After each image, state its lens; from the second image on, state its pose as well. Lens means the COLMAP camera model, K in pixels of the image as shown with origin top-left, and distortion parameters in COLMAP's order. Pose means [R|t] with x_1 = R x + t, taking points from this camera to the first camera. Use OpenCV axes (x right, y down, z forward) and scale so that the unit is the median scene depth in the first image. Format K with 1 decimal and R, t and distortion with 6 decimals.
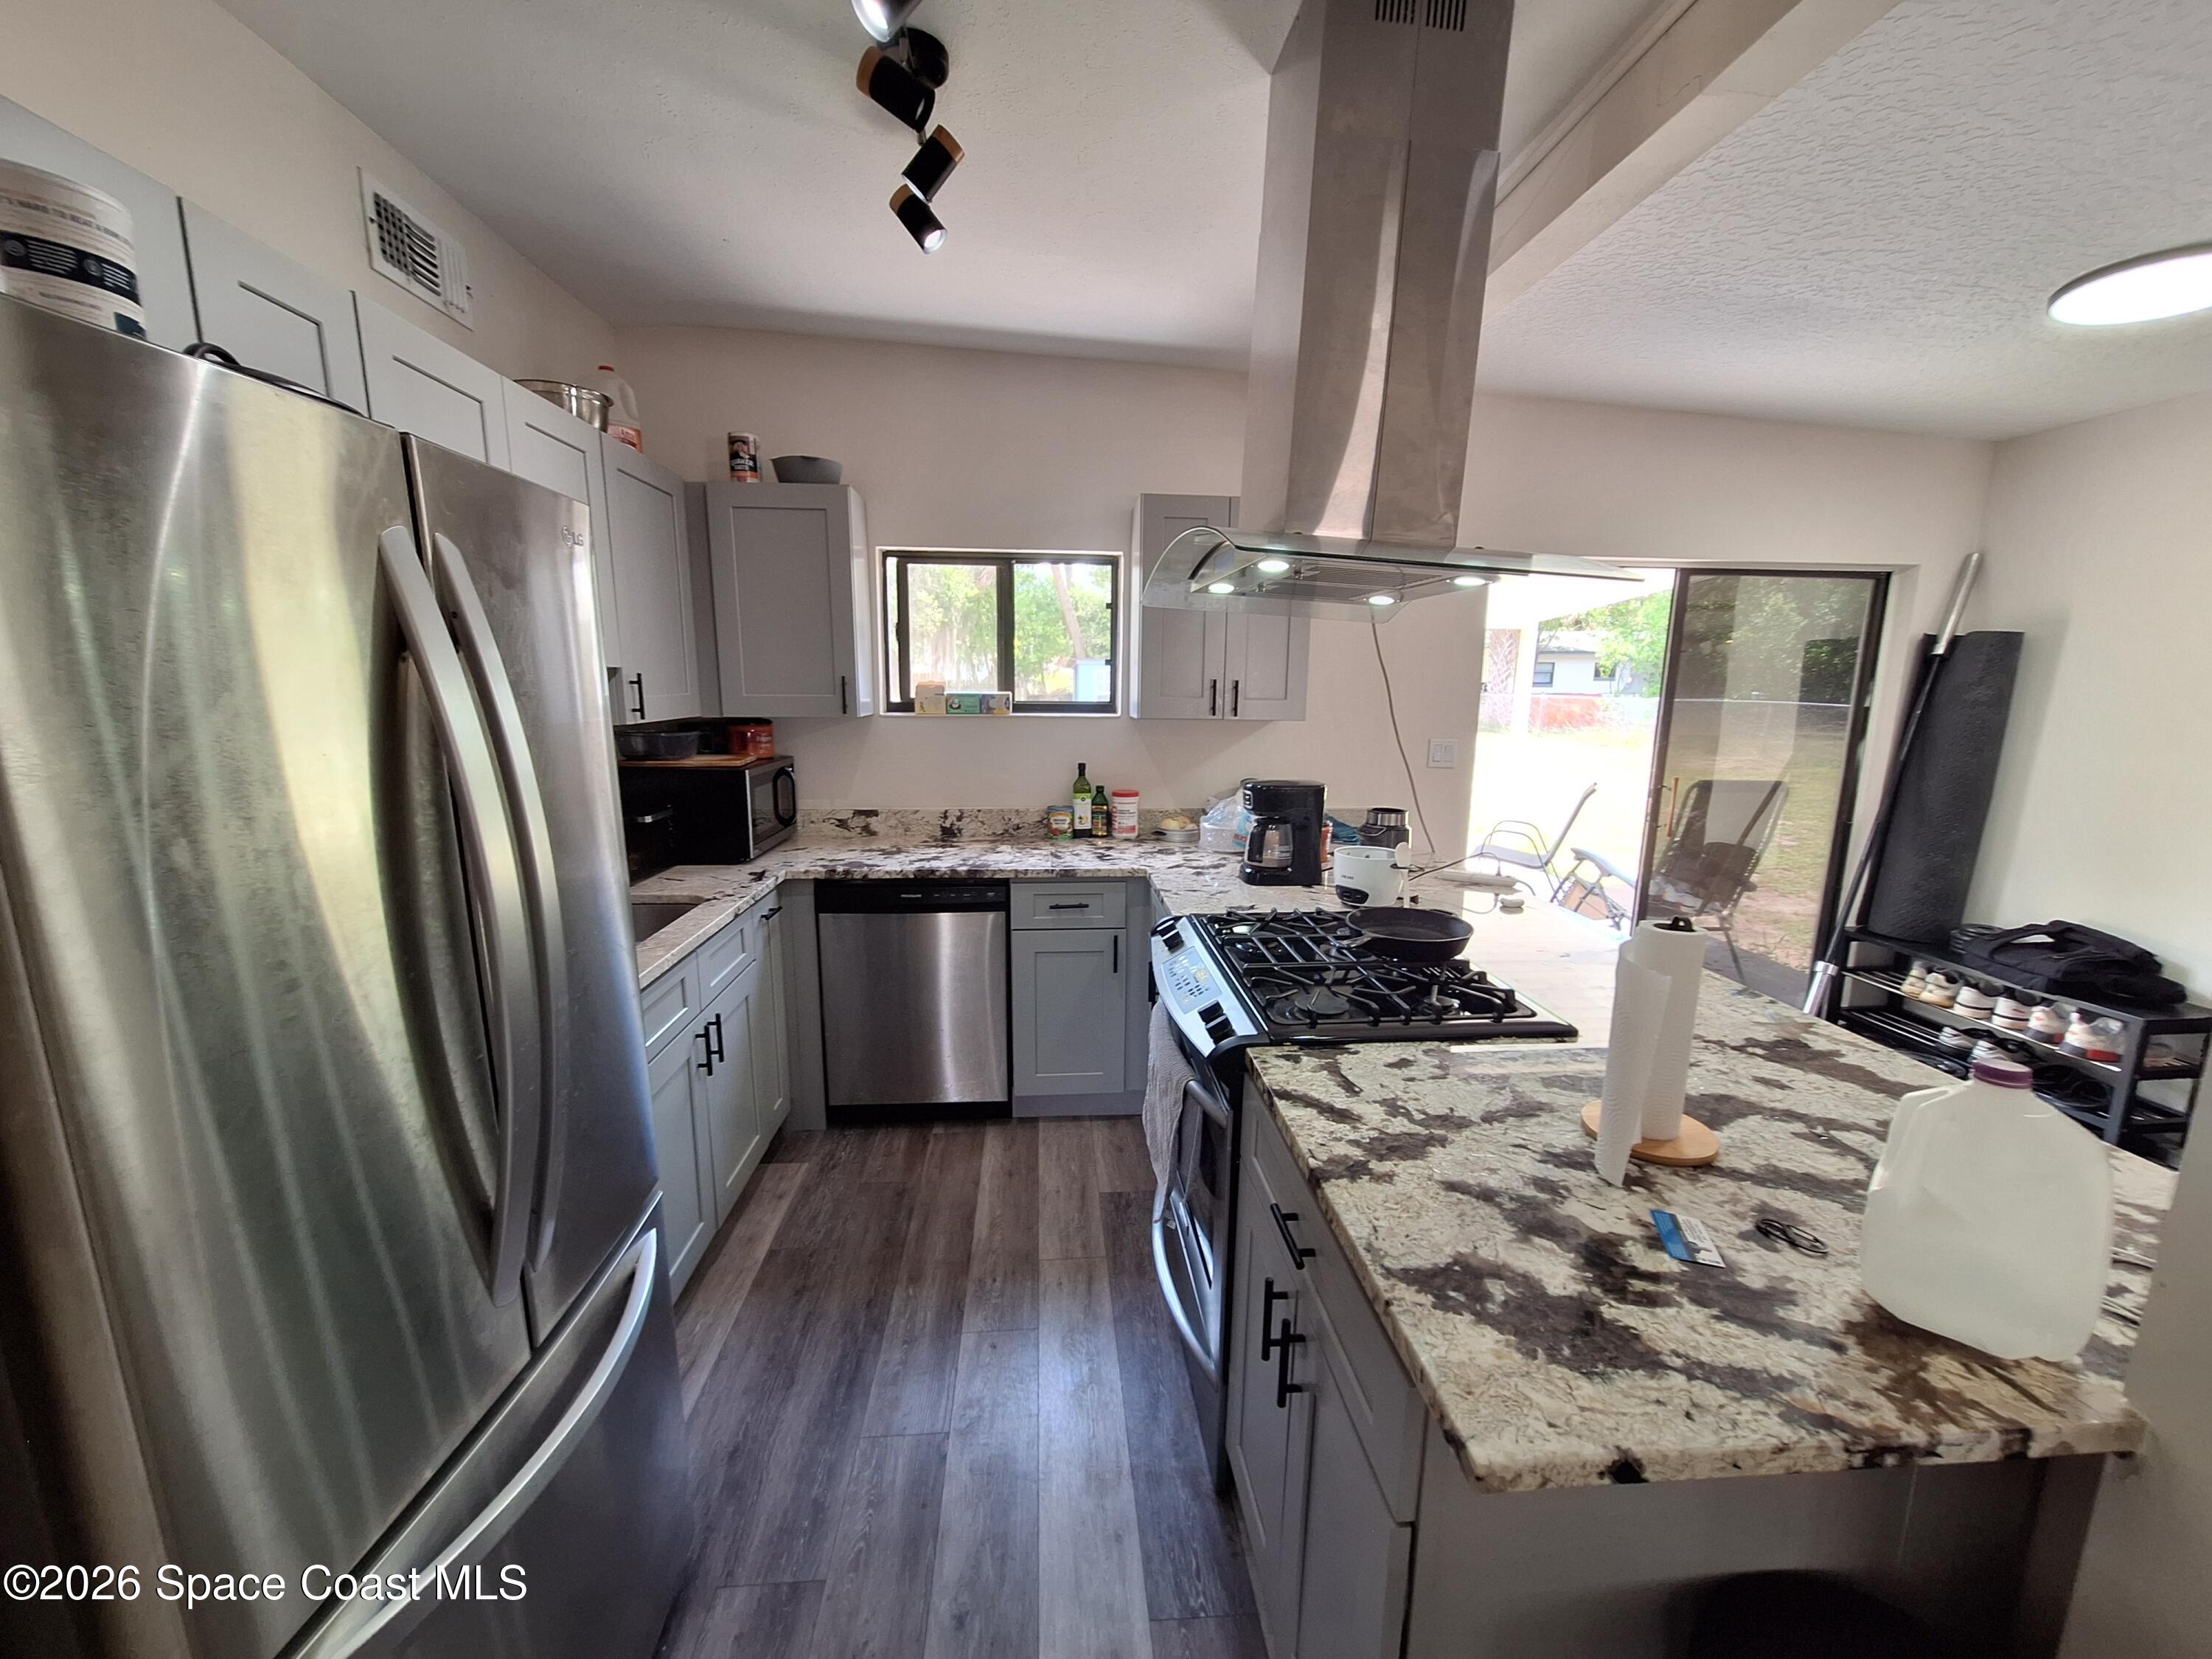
lens RADIAL K [[877.8, 0, 1117.1], [0, 877.8, 842.4], [0, 0, 1]] dist [-0.003683, -0.000027]
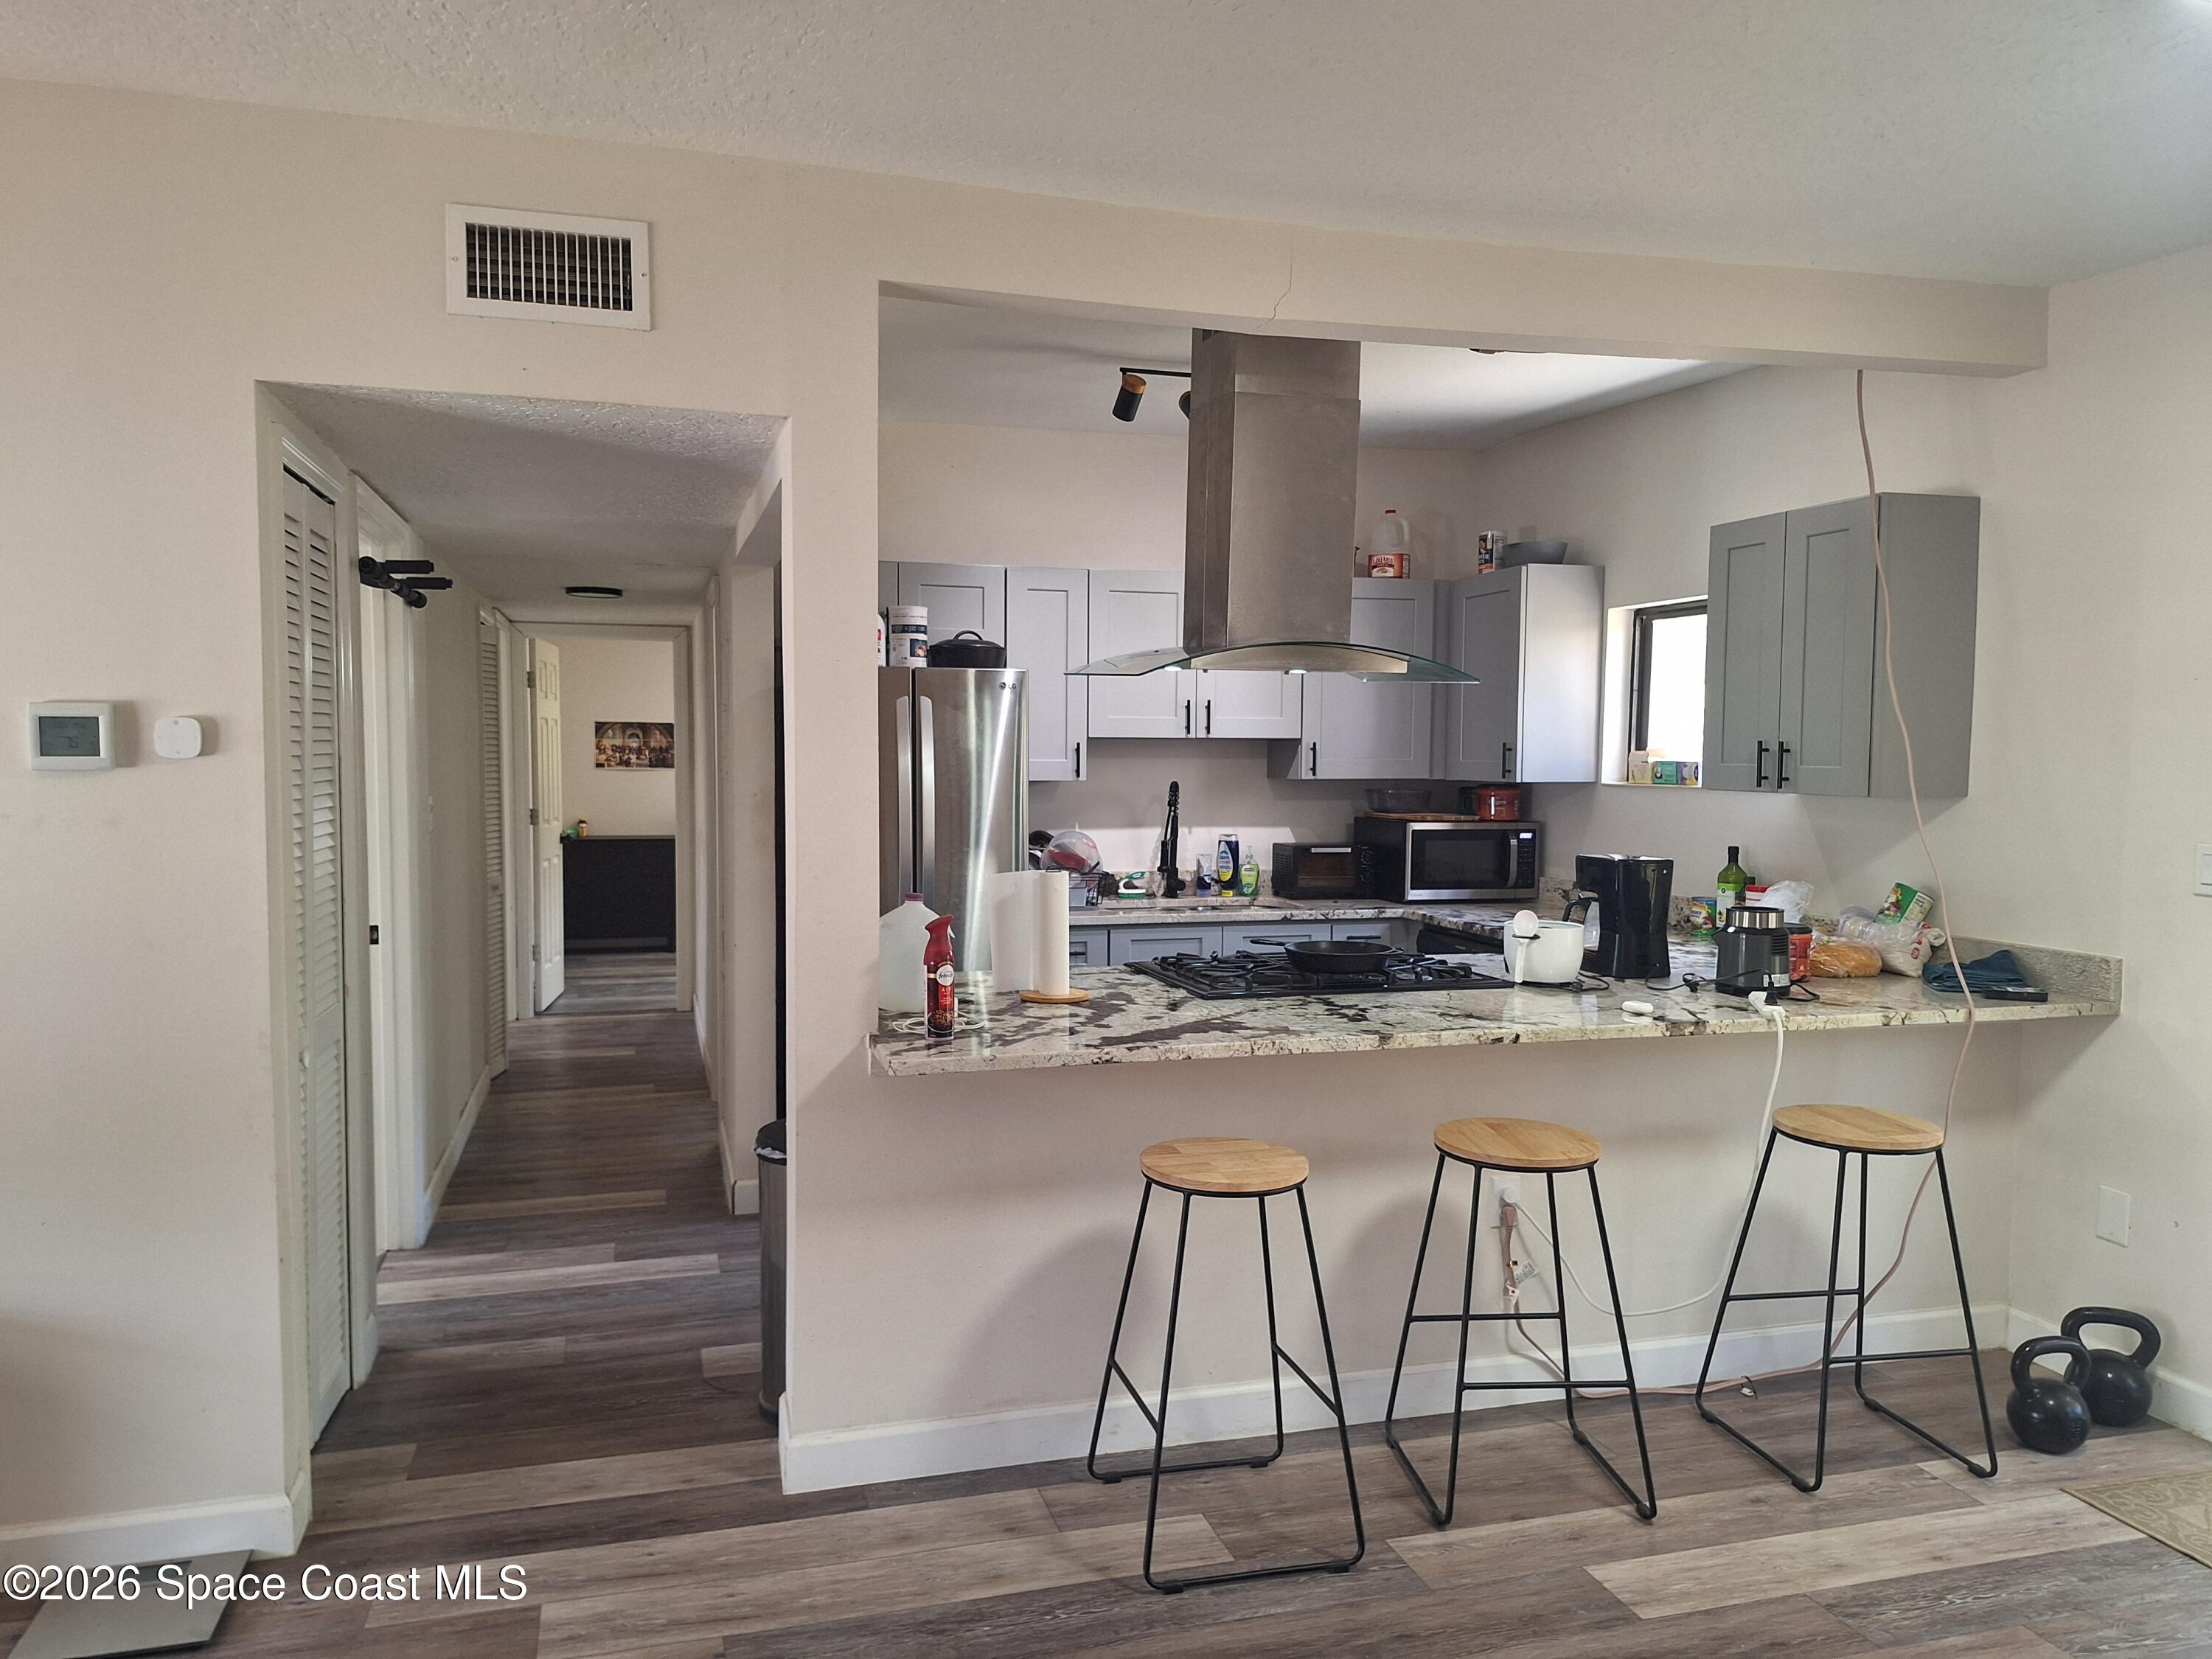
lens RADIAL K [[1534.5, 0, 1067.0], [0, 1534.5, 847.3], [0, 0, 1]] dist [0.066512, -0.030390]
pose [[0.189404, 0.052667, -0.980486, 1.345279], [-0.181589, 0.983215, 0.017735, -0.004125], [0.964962, 0.174686, 0.195789, 0.148396]]
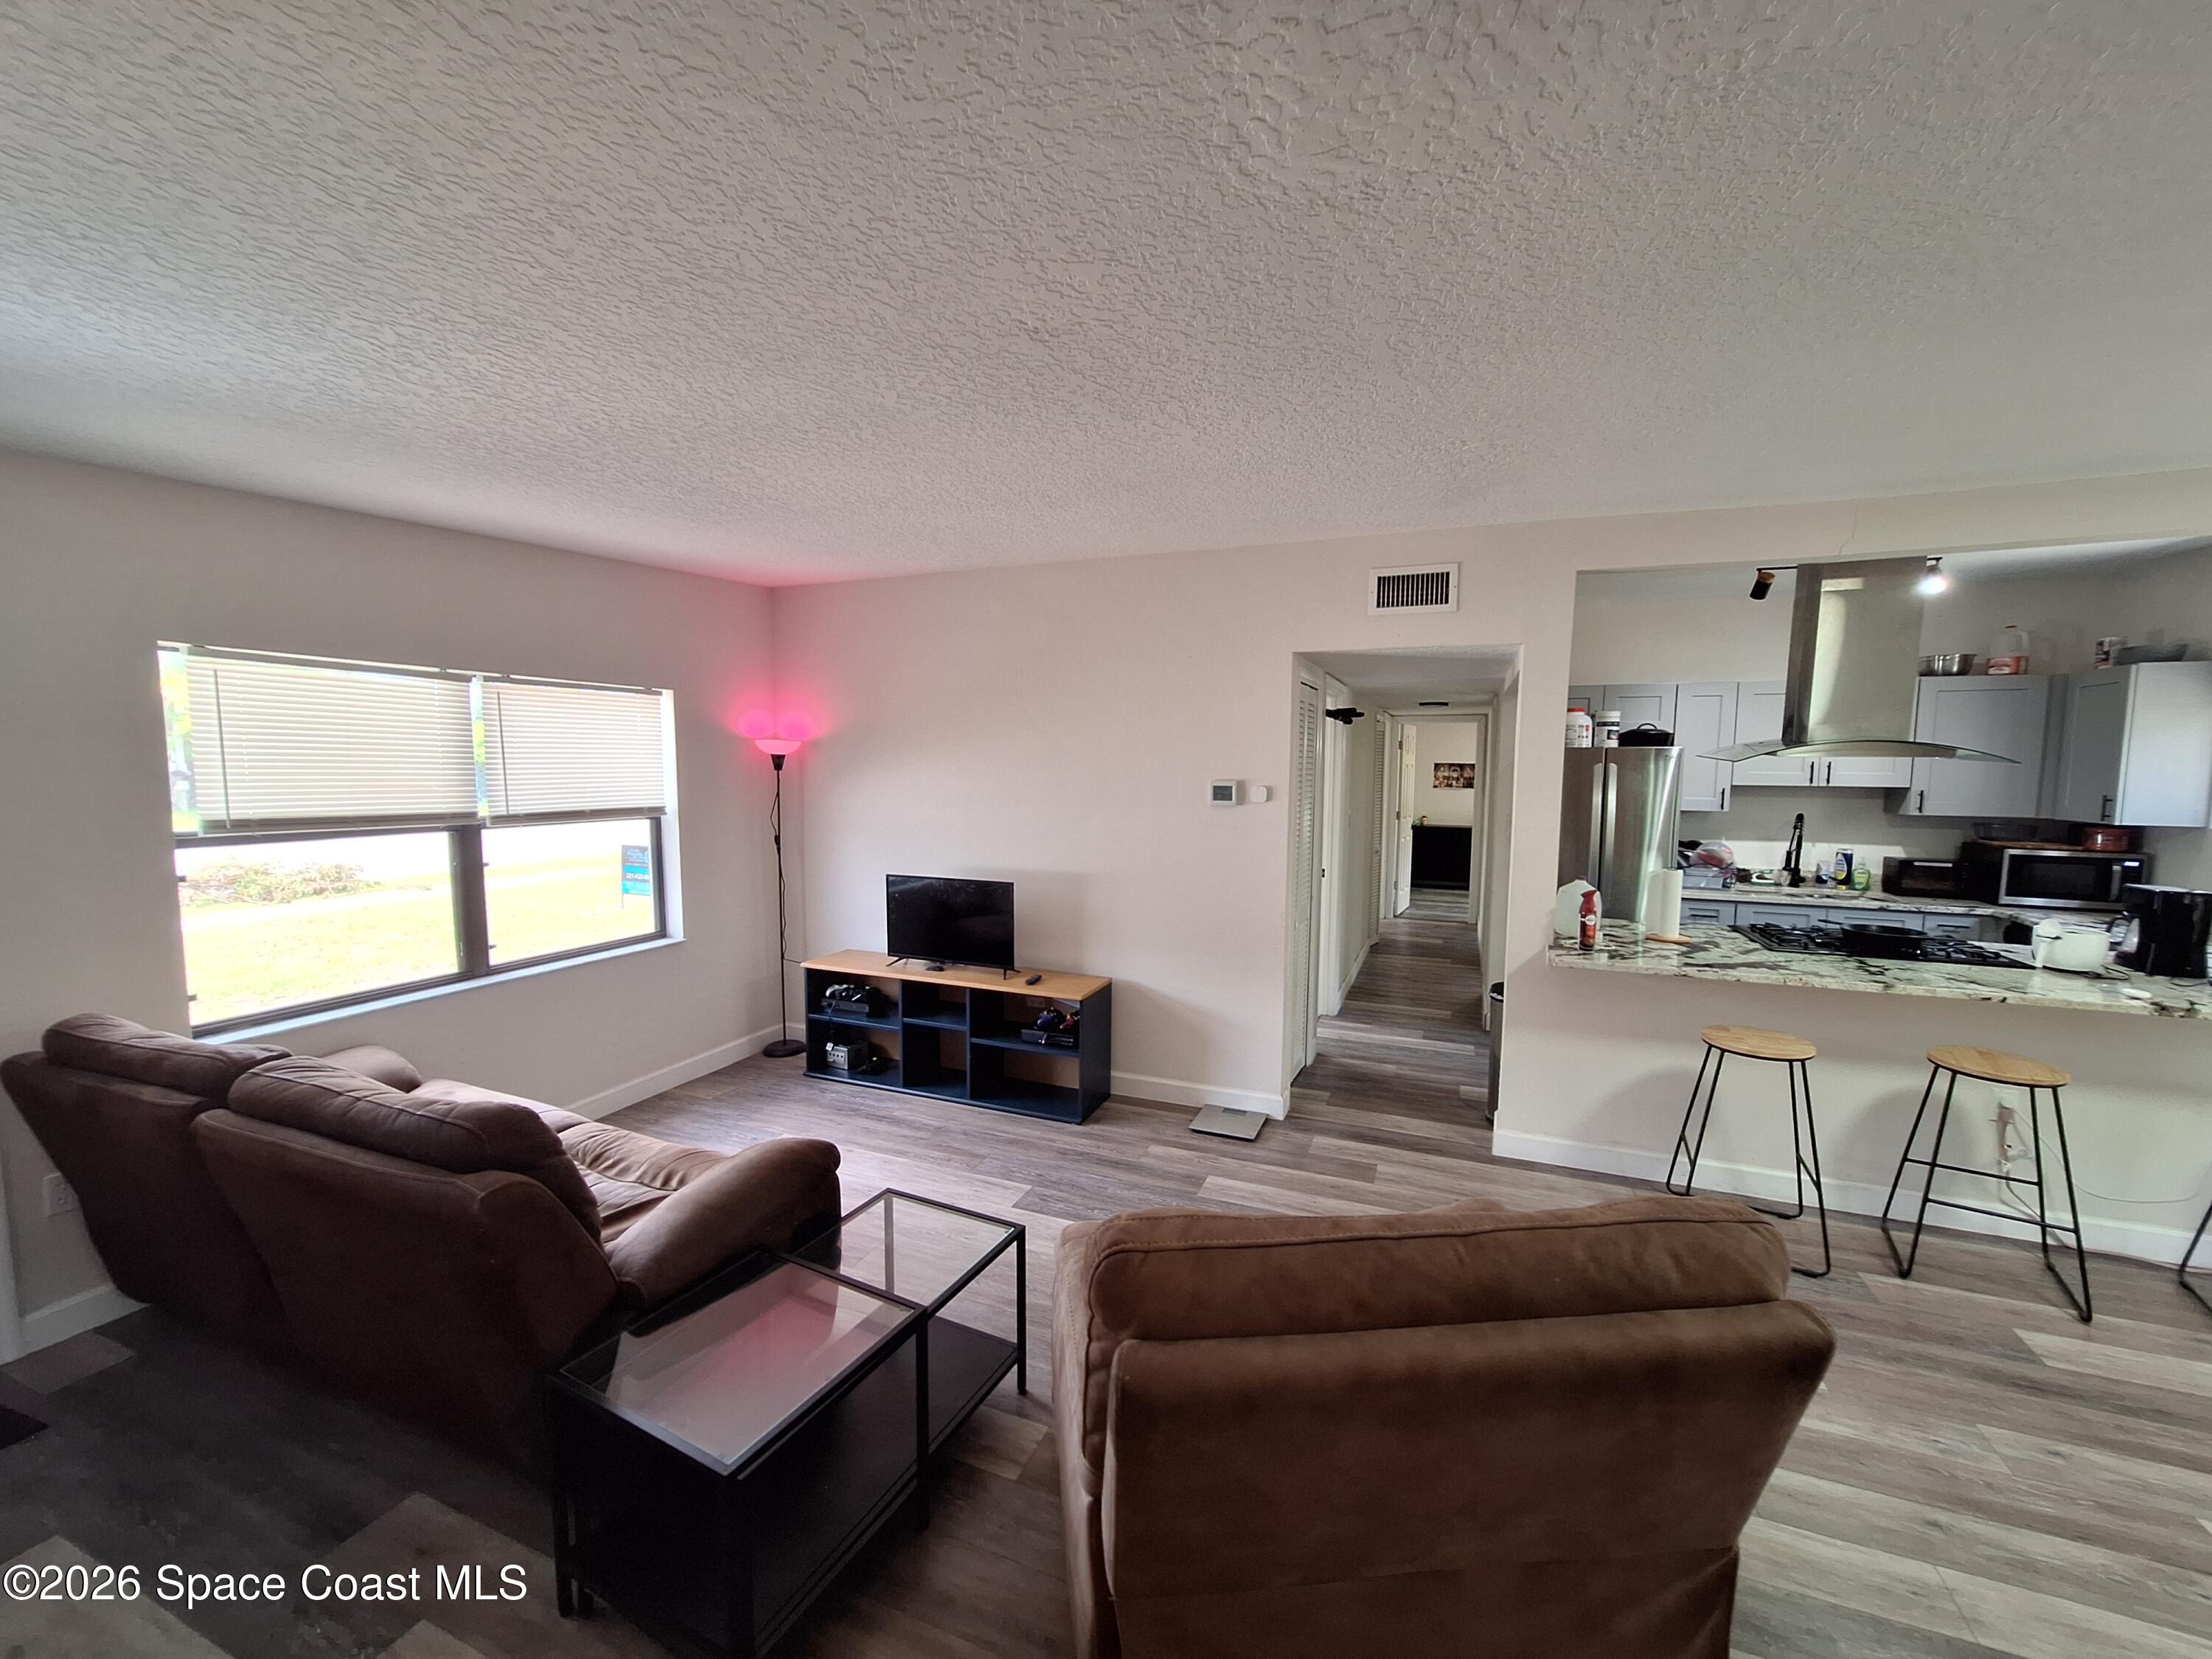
lens RADIAL K [[877.8, 0, 1104.1], [0, 877.8, 836.6], [0, 0, 1]] dist [-0.003683, -0.000027]
pose [[-0.453440, 0.061263, -0.889179, 1.625527], [-0.175131, 0.972062, 0.156282, -0.058869], [0.873912, 0.226587, -0.430043, 0.193618]]
